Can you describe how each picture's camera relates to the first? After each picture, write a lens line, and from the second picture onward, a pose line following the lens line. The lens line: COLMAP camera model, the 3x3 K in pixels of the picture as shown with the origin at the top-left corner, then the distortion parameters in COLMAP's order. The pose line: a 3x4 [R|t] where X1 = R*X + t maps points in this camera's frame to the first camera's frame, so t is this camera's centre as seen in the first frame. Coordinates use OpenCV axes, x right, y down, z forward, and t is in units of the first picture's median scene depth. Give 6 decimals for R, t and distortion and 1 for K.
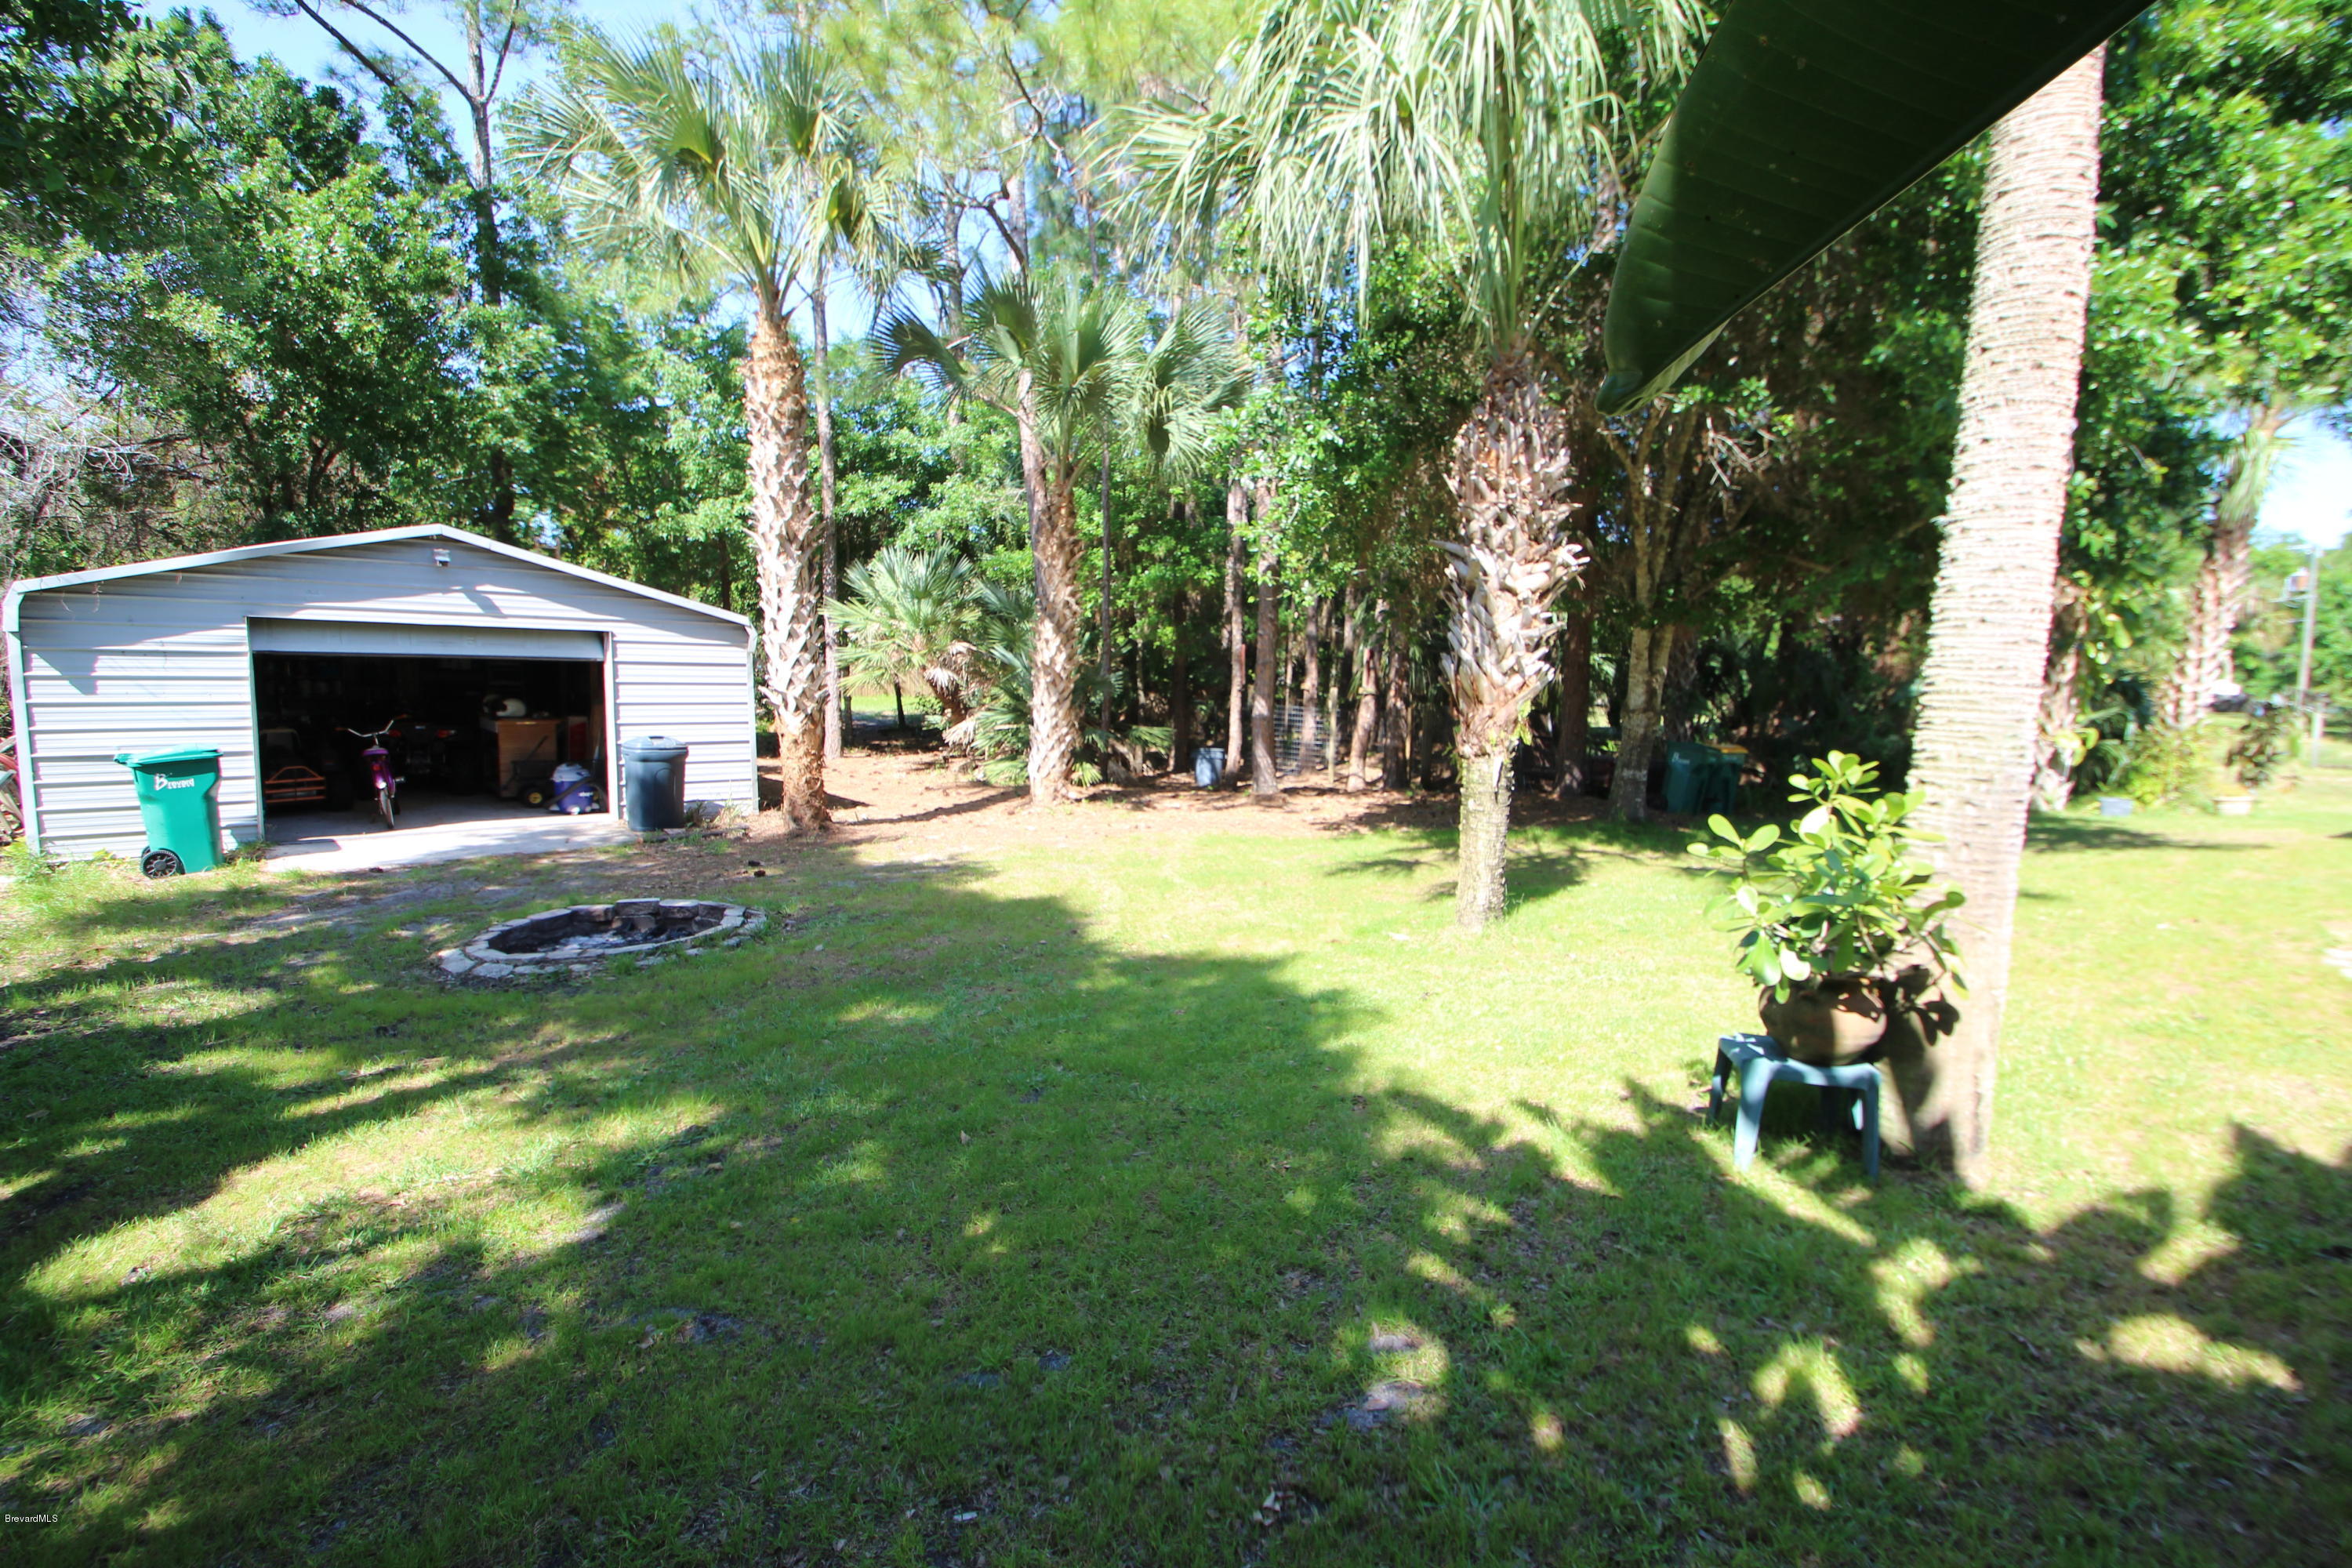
lens RADIAL K [[1110.6, 0, 1216.8], [0, 1110.6, 780.5], [0, 0, 1]] dist [-0.001268, -0.012417]
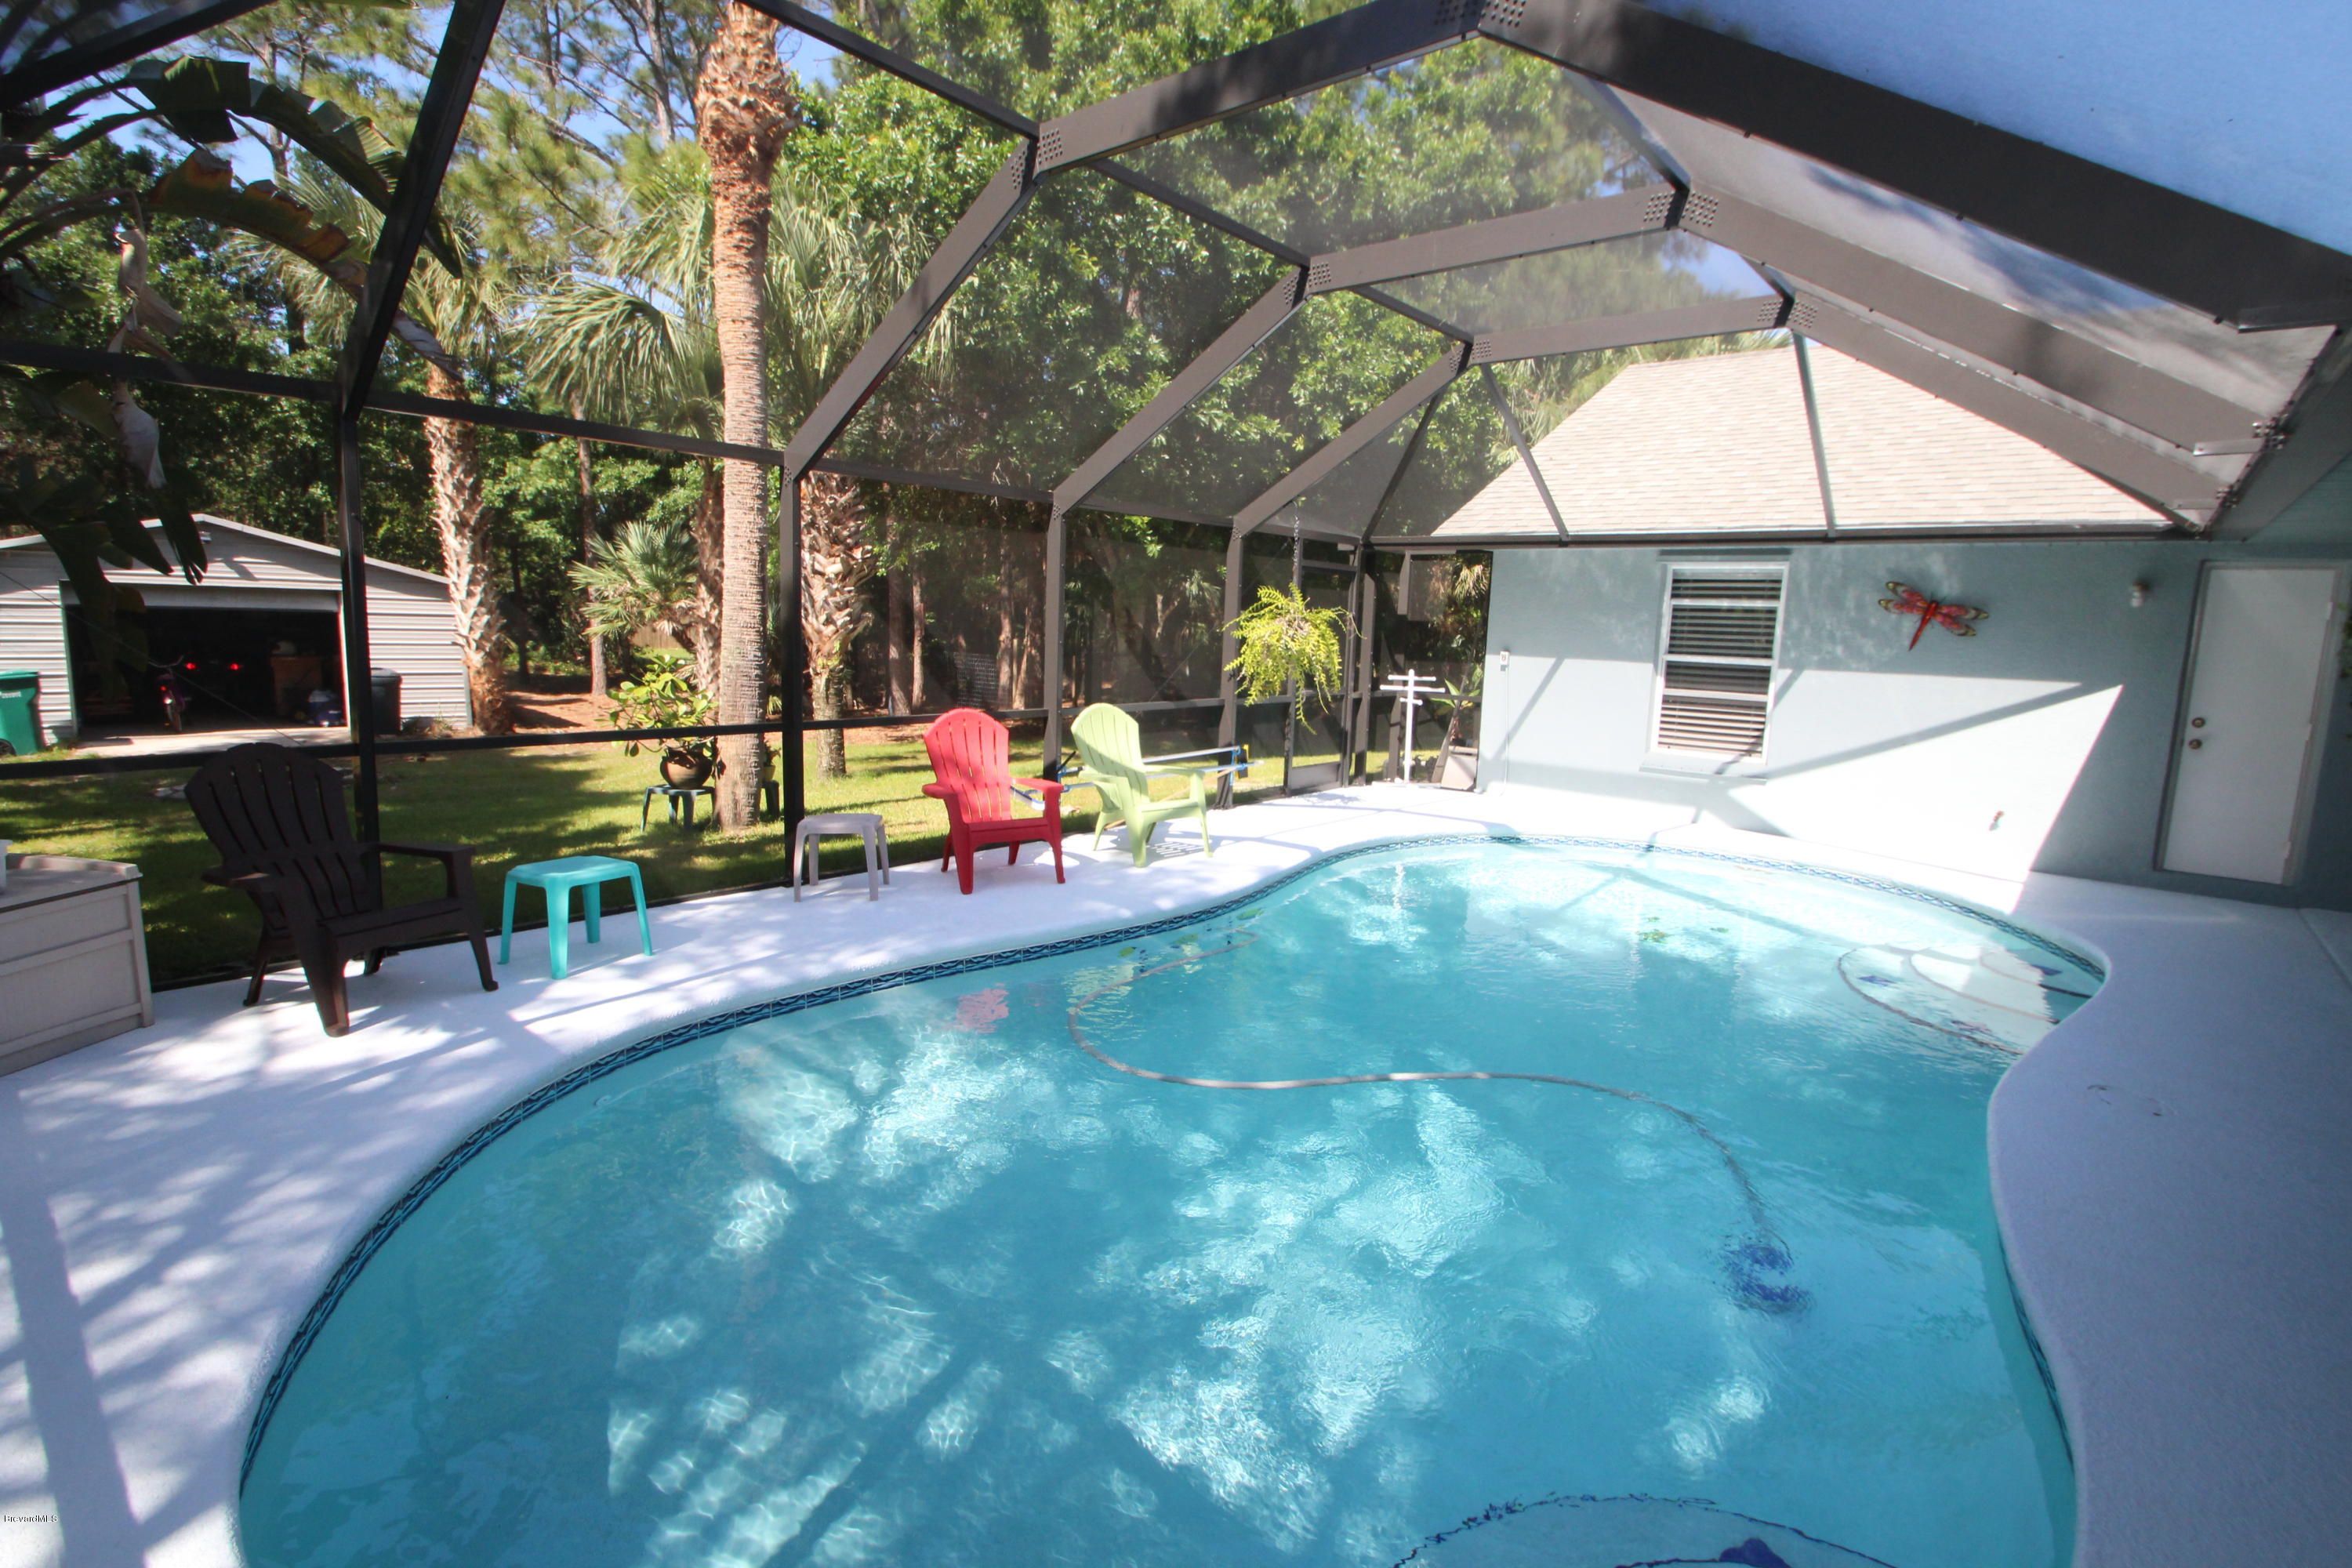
lens RADIAL K [[1110.6, 0, 1227.8], [0, 1110.6, 790.1], [0, 0, 1]] dist [-0.001268, -0.012417]
pose [[0.999177, 0.003207, 0.040437, 0.648673], [-0.005033, 0.998968, 0.045142, 0.057777], [-0.040251, -0.045309, 0.998162, -0.542548]]
